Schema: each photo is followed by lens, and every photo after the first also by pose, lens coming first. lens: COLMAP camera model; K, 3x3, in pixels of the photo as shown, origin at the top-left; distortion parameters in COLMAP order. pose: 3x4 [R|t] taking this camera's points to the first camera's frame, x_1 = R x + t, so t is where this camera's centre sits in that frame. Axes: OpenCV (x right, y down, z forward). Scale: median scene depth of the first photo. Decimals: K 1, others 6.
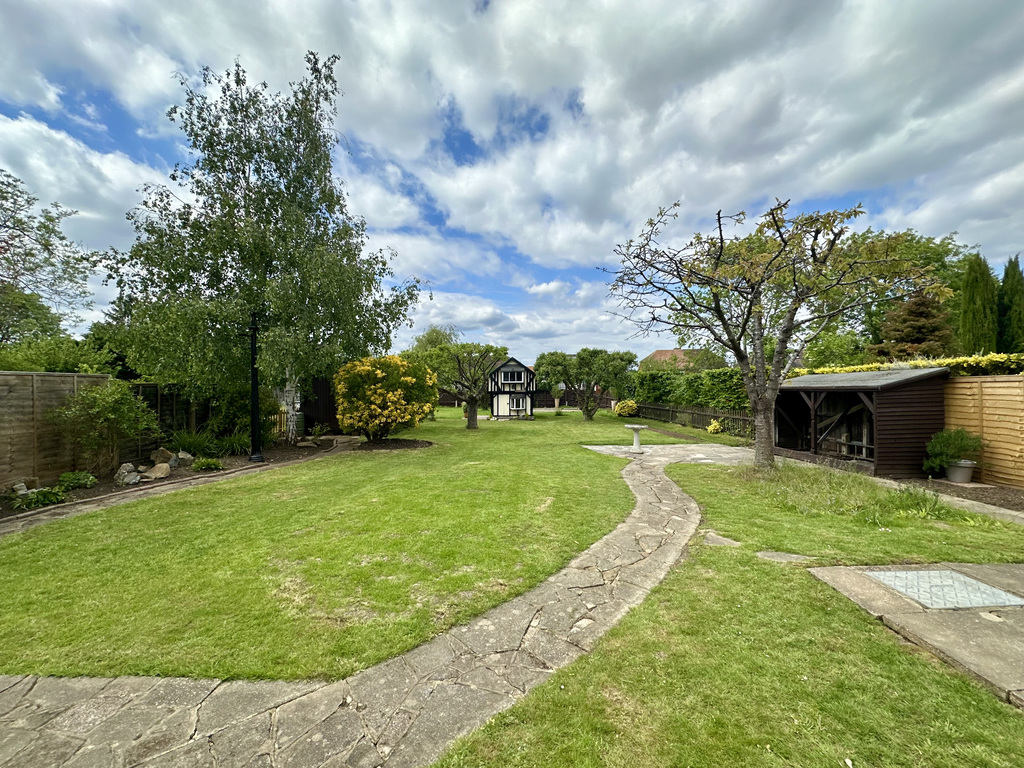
lens RADIAL K [[402.2, 0, 510.8], [0, 402.2, 383.2], [0, 0, 1]] dist [-0.000935, -0.000060]
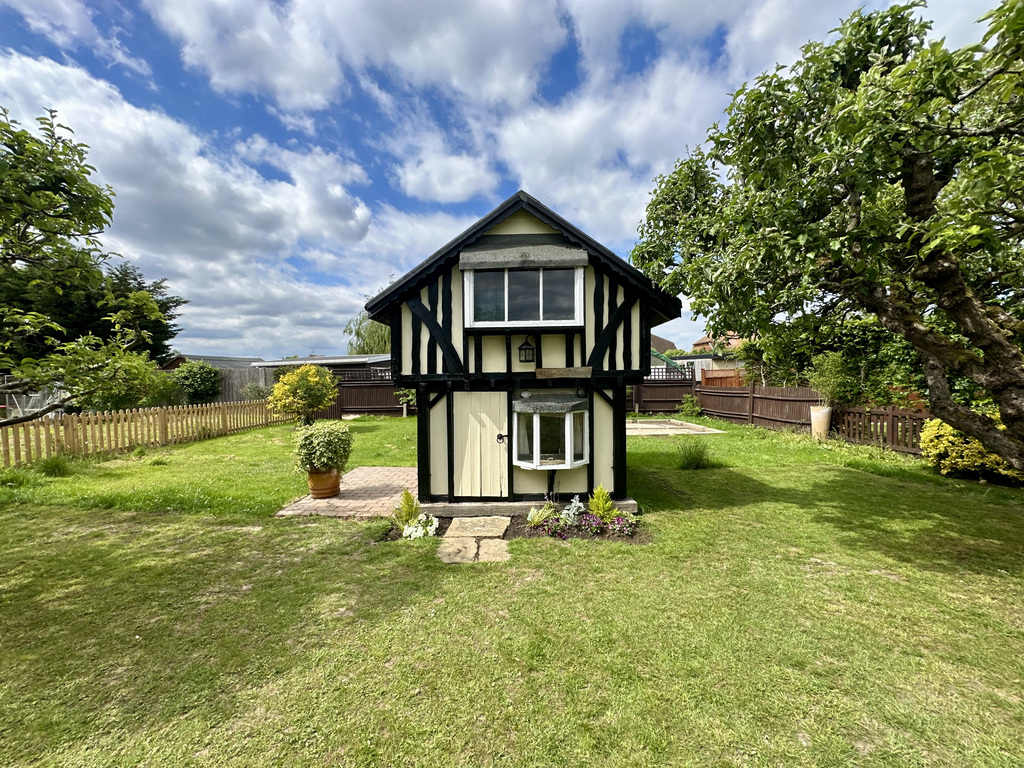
lens RADIAL K [[385.8, 0, 512.0], [0, 385.8, 384.0], [0, 0, 1]] dist [-0.000401, -0.000020]
pose [[0.999136, -0.008364, -0.040716, 0.023449], [0.008763, 0.999915, 0.009628, 0.086263], [0.040632, -0.009977, 0.999124, 3.084544]]
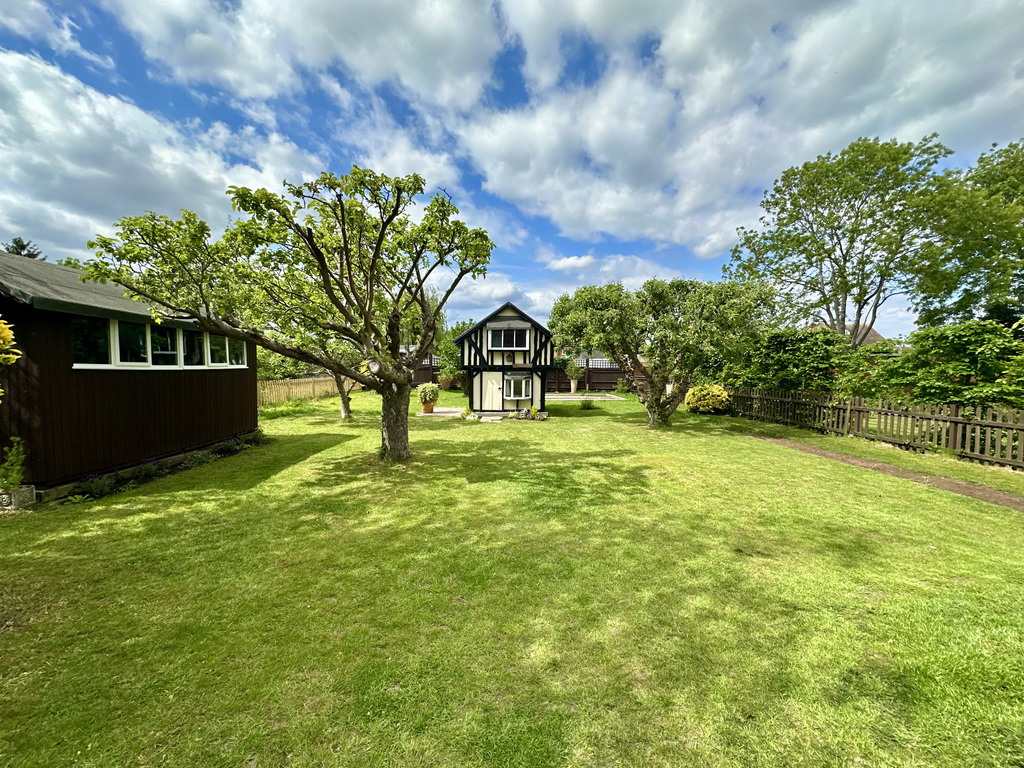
lens RADIAL K [[385.8, 0, 512.0], [0, 385.8, 384.0], [0, 0, 1]] dist [-0.000401, -0.000020]
pose [[0.999579, 0.012608, -0.026117, 0.088292], [-0.011347, 0.998787, 0.047911, 0.073462], [0.026689, -0.047594, 0.998510, 1.816520]]
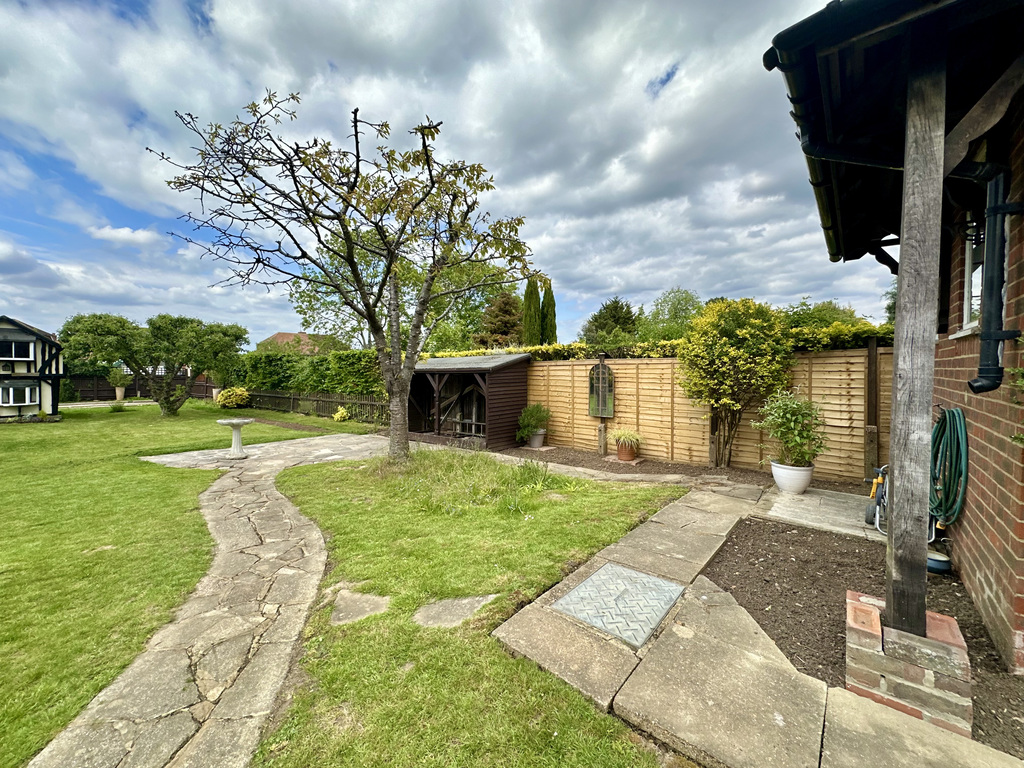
lens RADIAL K [[402.2, 0, 510.8], [0, 402.2, 383.2], [0, 0, 1]] dist [-0.000935, -0.000060]
pose [[0.643657, -0.005509, 0.765294, 0.116752], [-0.018038, 0.999587, 0.022366, 0.022905], [-0.765101, -0.028200, 0.643292, 0.250369]]
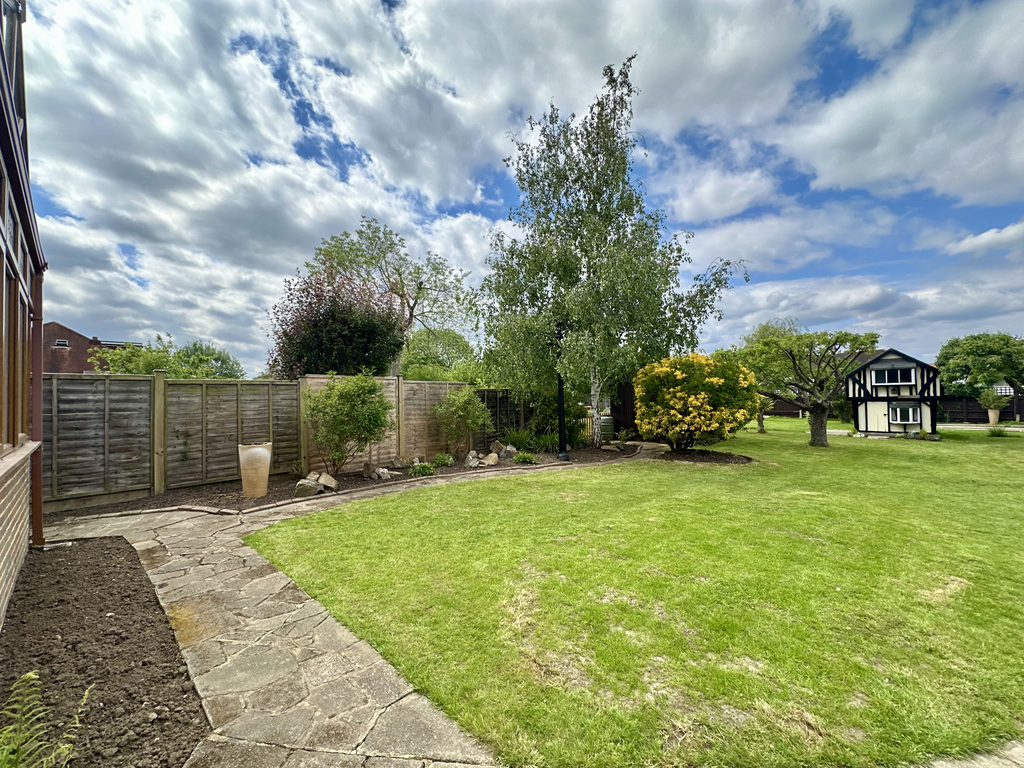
lens RADIAL K [[409.0, 0, 510.5], [0, 409.0, 382.0], [0, 0, 1]] dist [-0.002444, 0.000342]
pose [[0.727760, -0.027661, -0.685274, 0.027051], [0.013212, 0.999566, -0.026316, 0.013775], [0.685705, 0.010098, 0.727810, 0.111102]]
